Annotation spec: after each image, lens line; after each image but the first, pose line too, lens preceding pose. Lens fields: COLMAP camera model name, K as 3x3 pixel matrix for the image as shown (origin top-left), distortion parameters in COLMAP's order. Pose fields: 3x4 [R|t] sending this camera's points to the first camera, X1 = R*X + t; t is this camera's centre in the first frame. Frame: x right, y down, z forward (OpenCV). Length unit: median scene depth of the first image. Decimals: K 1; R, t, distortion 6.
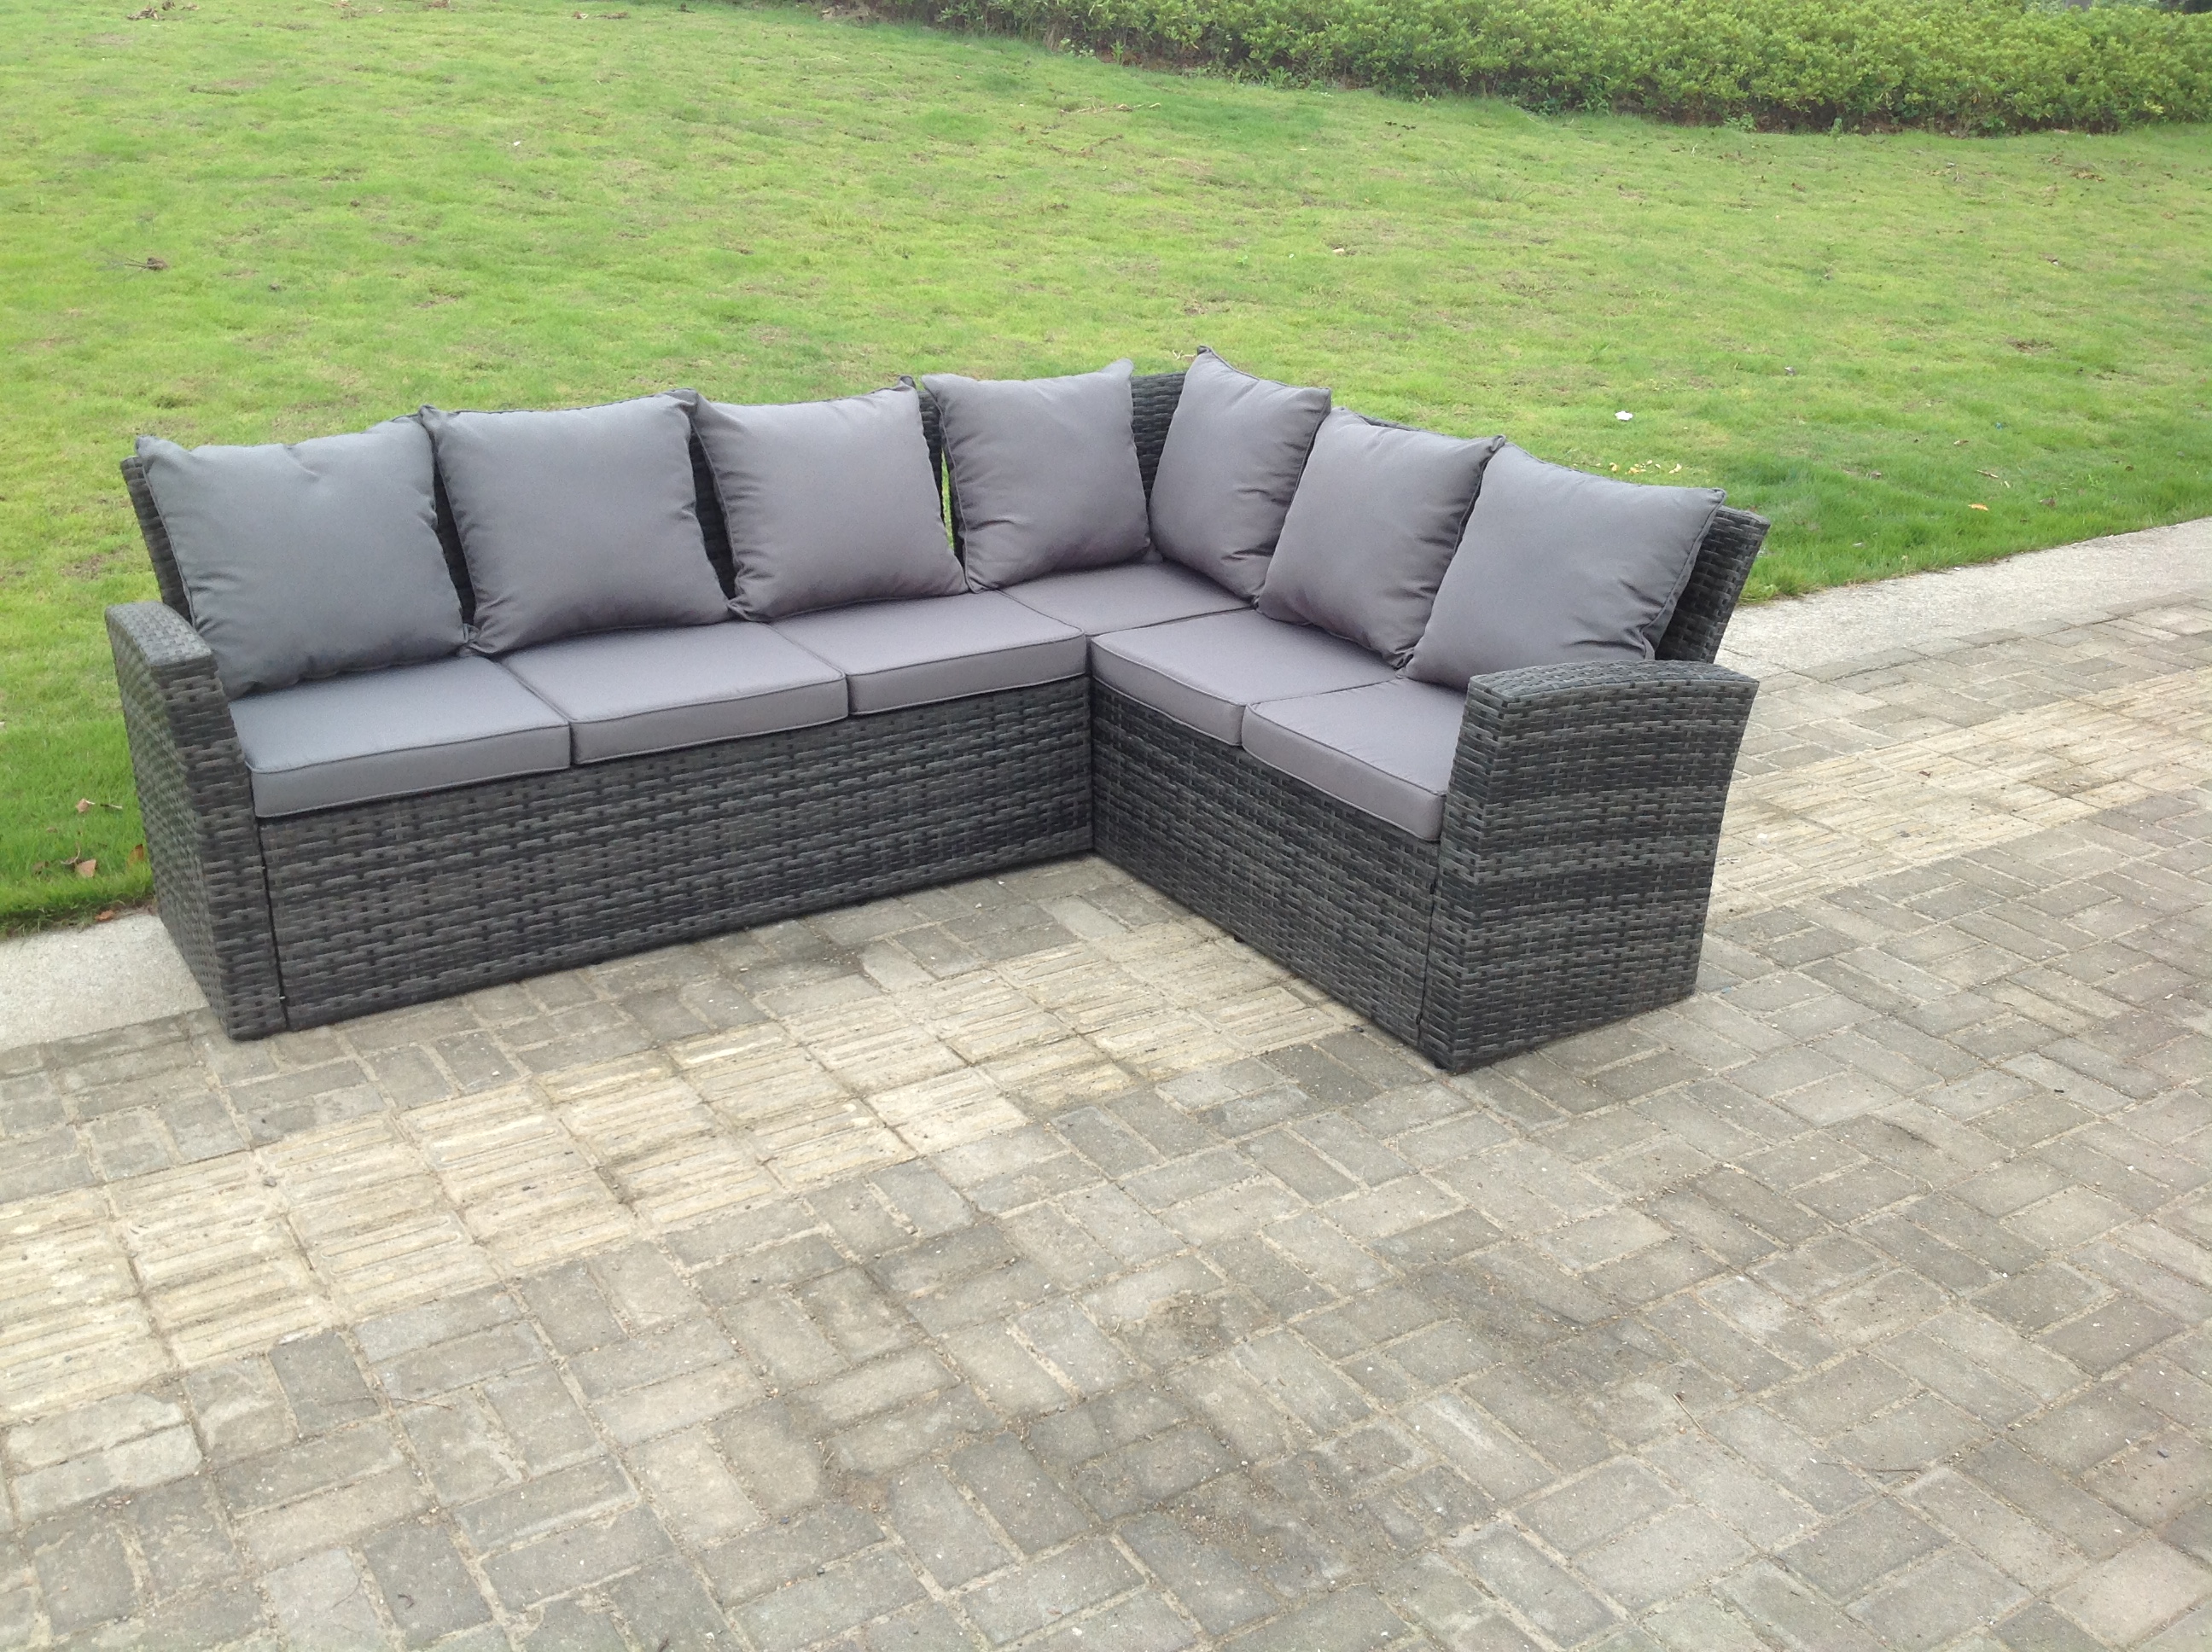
lens RADIAL K [[2072.9, 0, 1015.4], [0, 2072.9, 779.9], [0, 0, 1]] dist [0.066656, -0.091636]
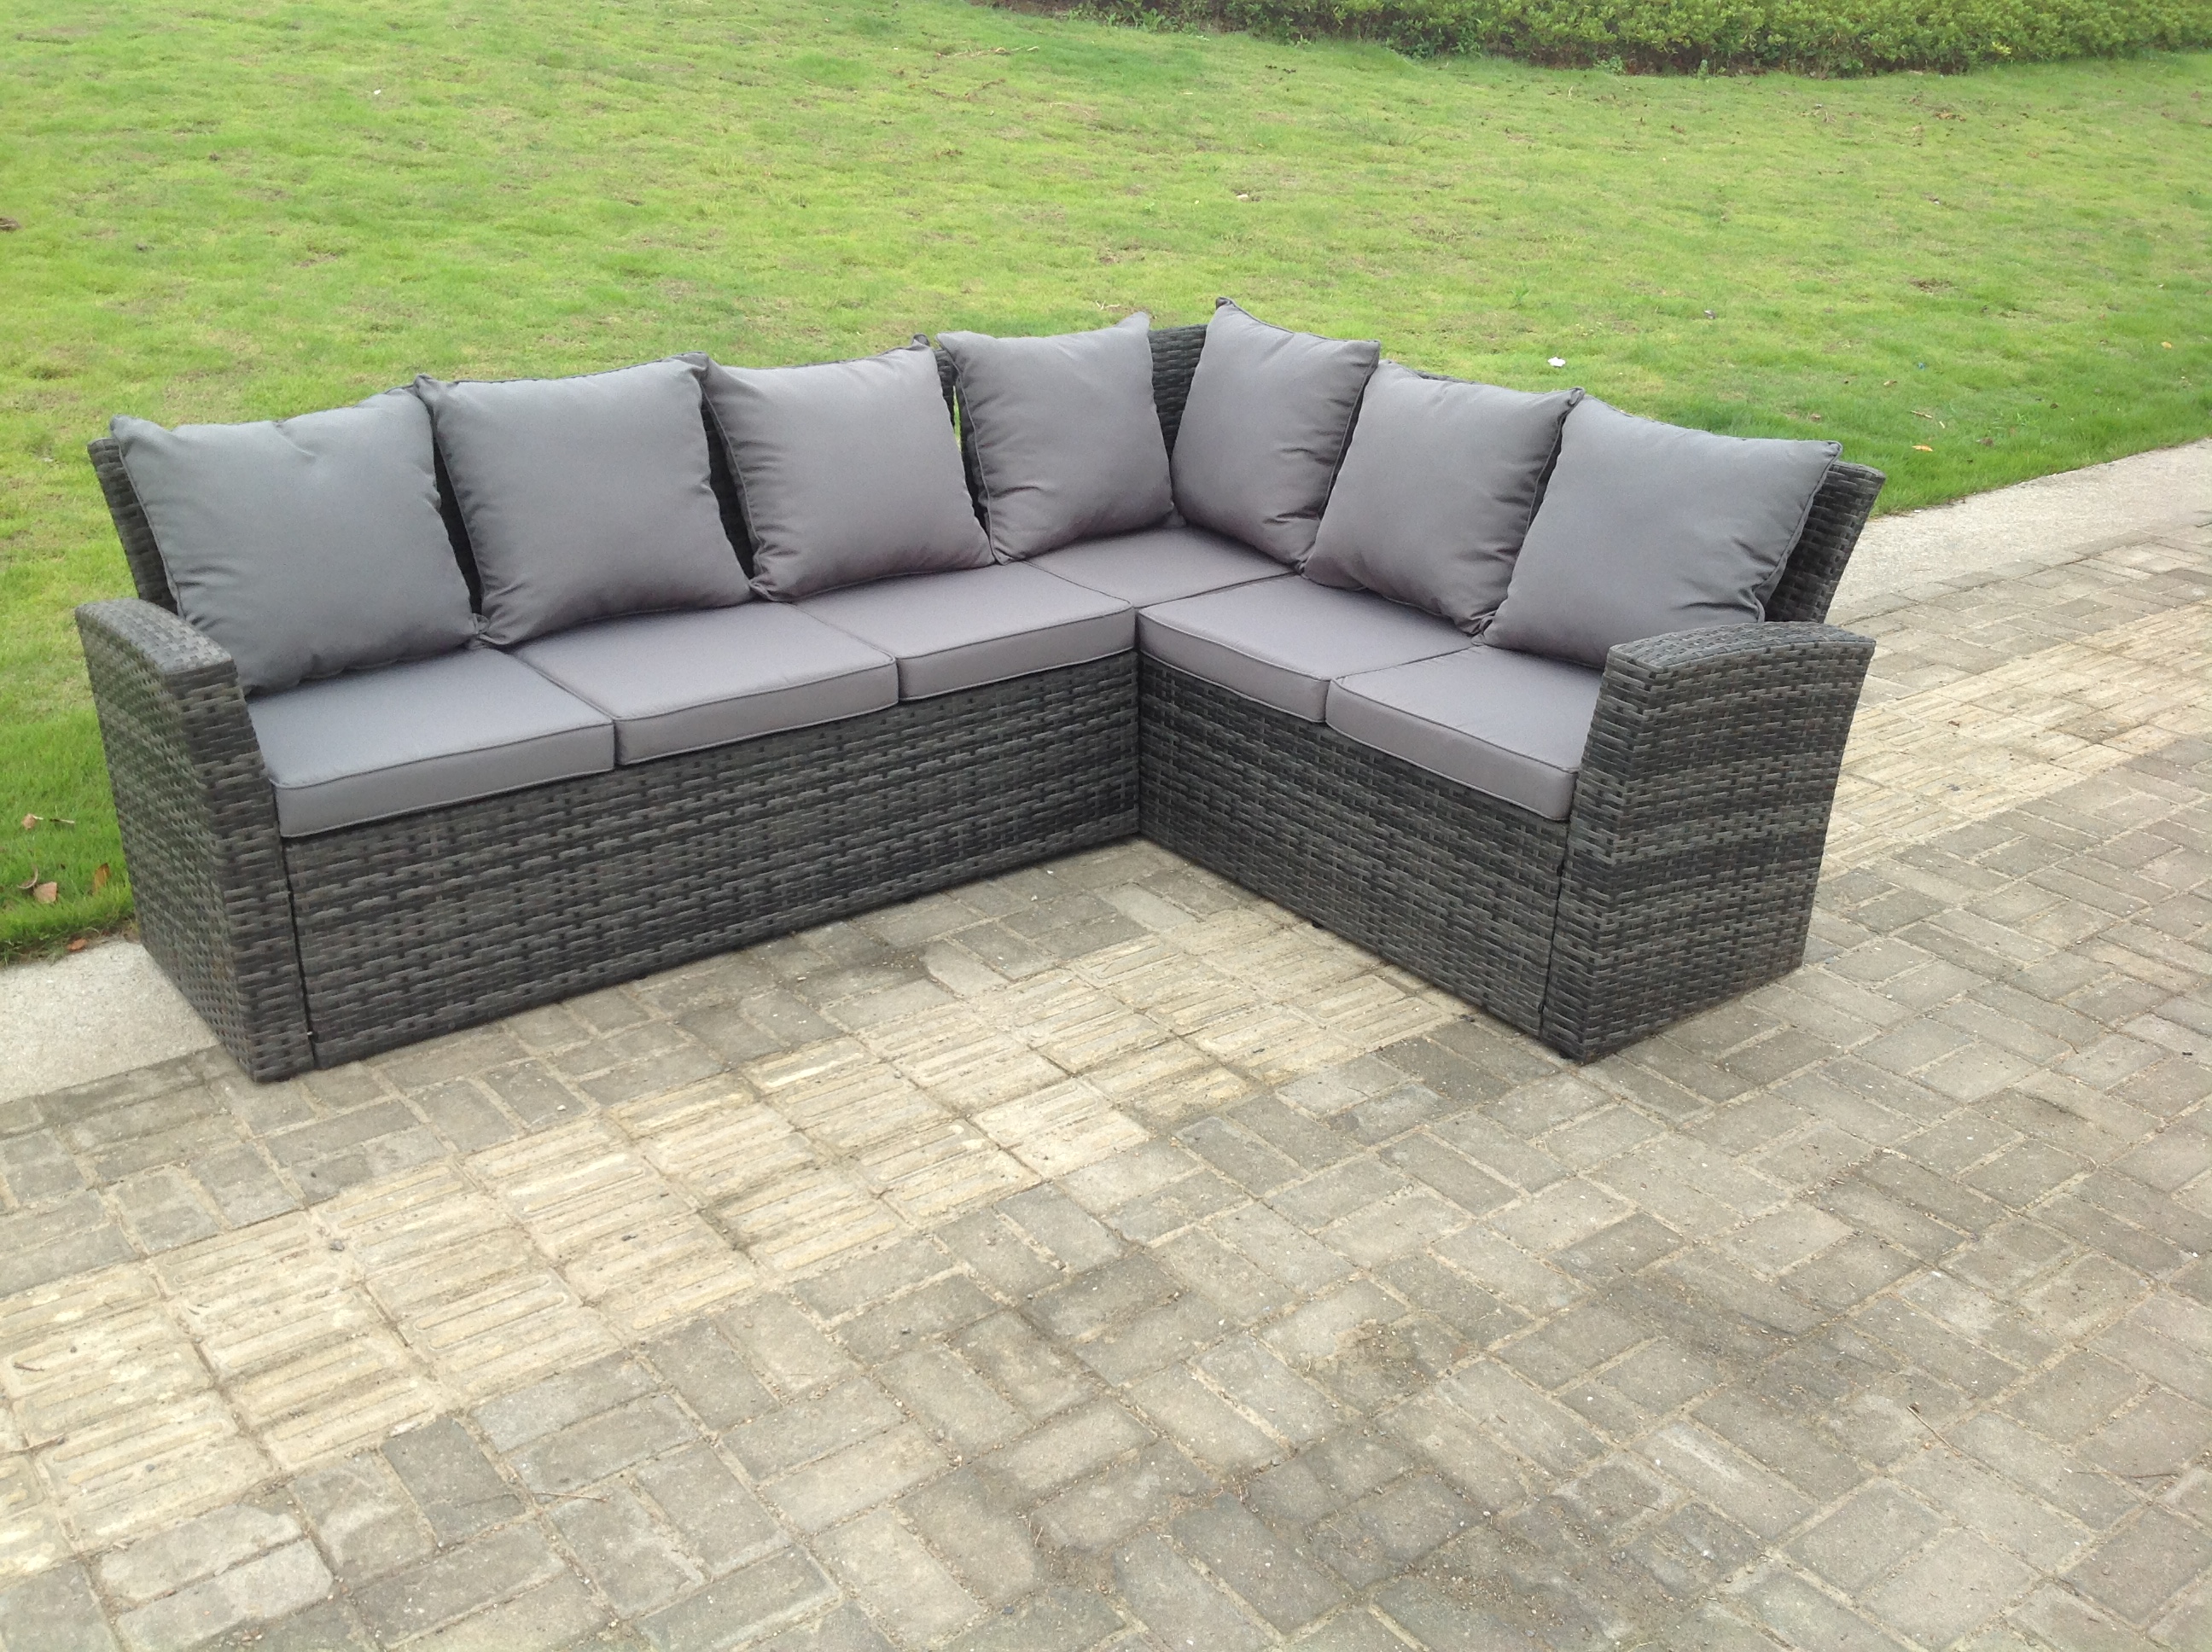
lens RADIAL K [[2072.9, 0, 1015.4], [0, 2072.9, 779.9], [0, 0, 1]] dist [0.066656, -0.091636]
pose [[0.996079, -0.032574, 0.082251, -0.115738], [0.030717, 0.999246, 0.023742, -0.017916], [-0.082962, -0.021122, 0.996329, 0.071908]]
